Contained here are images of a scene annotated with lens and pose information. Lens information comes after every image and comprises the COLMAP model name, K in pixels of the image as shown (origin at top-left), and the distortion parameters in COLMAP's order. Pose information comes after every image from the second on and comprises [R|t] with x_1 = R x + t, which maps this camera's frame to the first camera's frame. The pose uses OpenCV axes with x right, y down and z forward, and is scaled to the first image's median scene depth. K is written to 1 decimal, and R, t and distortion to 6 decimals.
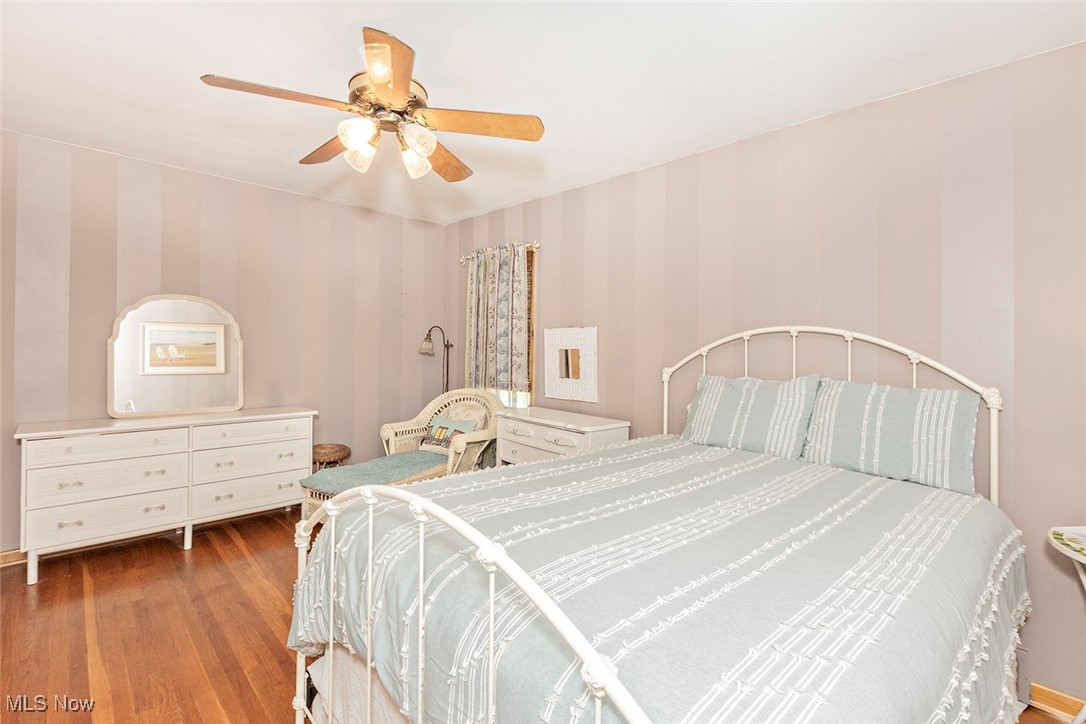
lens RADIAL K [[494.4, 0, 544.0], [0, 494.4, 354.8], [0, 0, 1]] dist [0.002556, -0.000139]
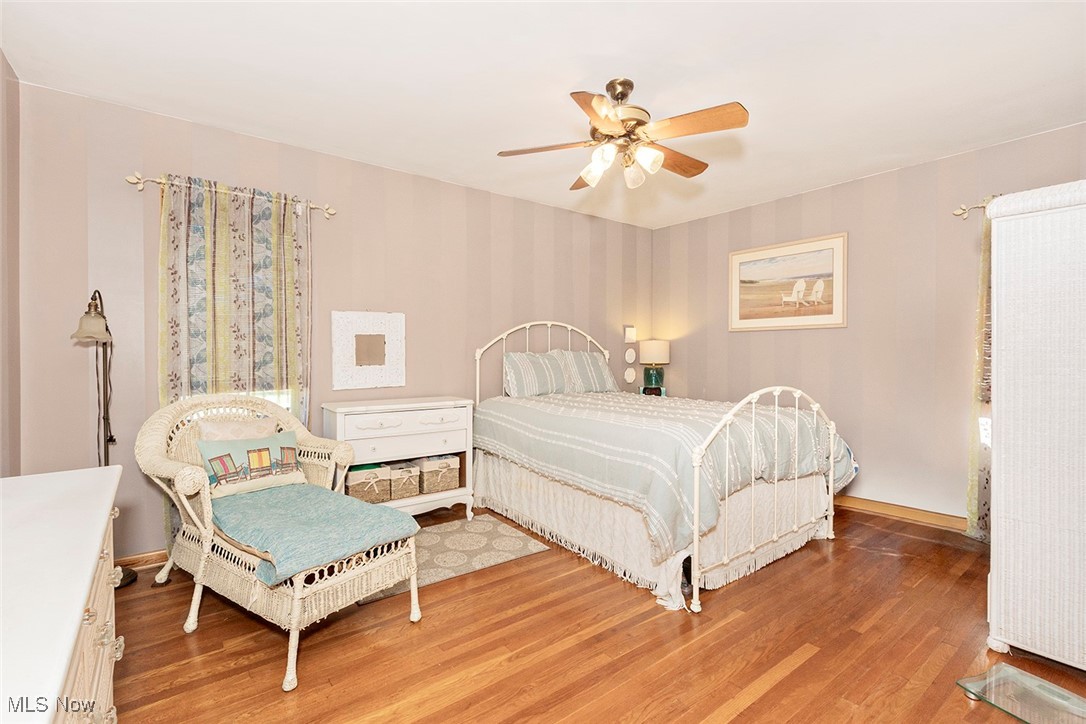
lens RADIAL K [[494.4, 0, 539.2], [0, 494.4, 360.8], [0, 0, 1]] dist [0.002556, -0.000139]
pose [[0.106957, -0.034665, 0.993659, -0.895106], [0.024052, 0.999190, 0.032269, 0.017197], [-0.993973, 0.020448, 0.107704, 0.606565]]
